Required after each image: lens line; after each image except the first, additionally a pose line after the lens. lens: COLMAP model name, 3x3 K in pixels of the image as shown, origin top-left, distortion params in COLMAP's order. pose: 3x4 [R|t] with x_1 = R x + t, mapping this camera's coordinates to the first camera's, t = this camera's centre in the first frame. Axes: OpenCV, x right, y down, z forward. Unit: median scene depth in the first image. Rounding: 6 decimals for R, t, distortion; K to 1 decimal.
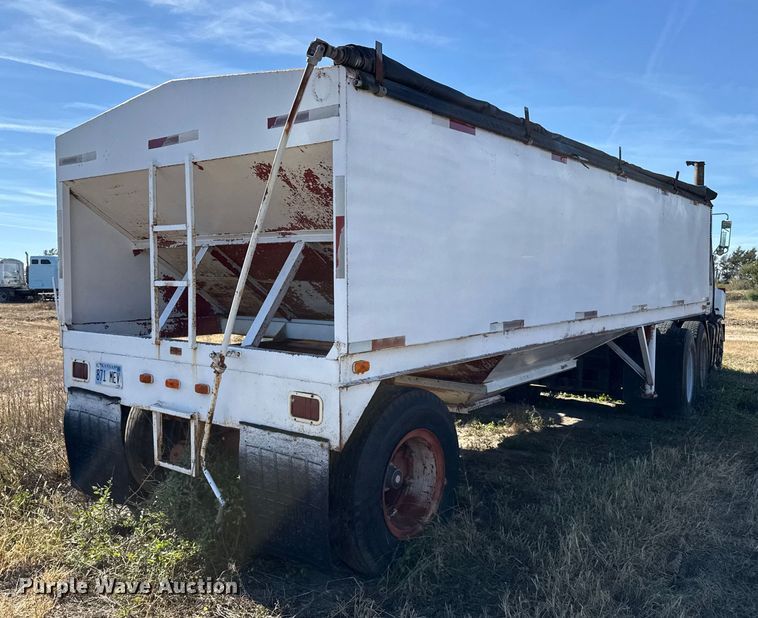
lens RADIAL K [[558.2, 0, 376.8], [0, 558.2, 306.0], [0, 0, 1]] dist [0.031429, -0.005299]
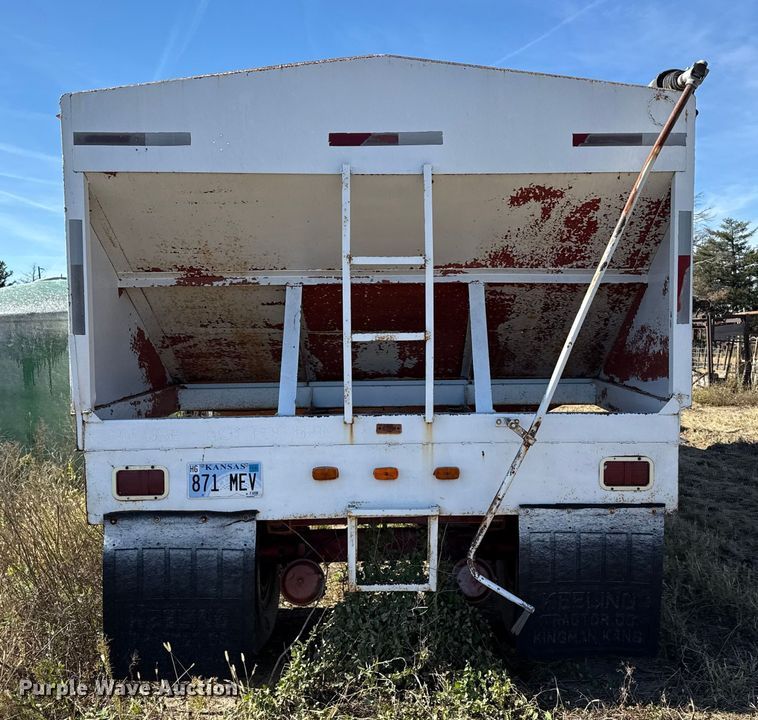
lens RADIAL K [[635.1, 0, 380.1], [0, 635.1, 360.3], [0, 0, 1]] dist [0.067345, 0.010268]
pose [[0.830557, -0.049961, 0.554688, -0.831782], [0.046234, 0.998716, 0.020728, -0.027293], [-0.555011, 0.008430, 0.831800, 0.315392]]
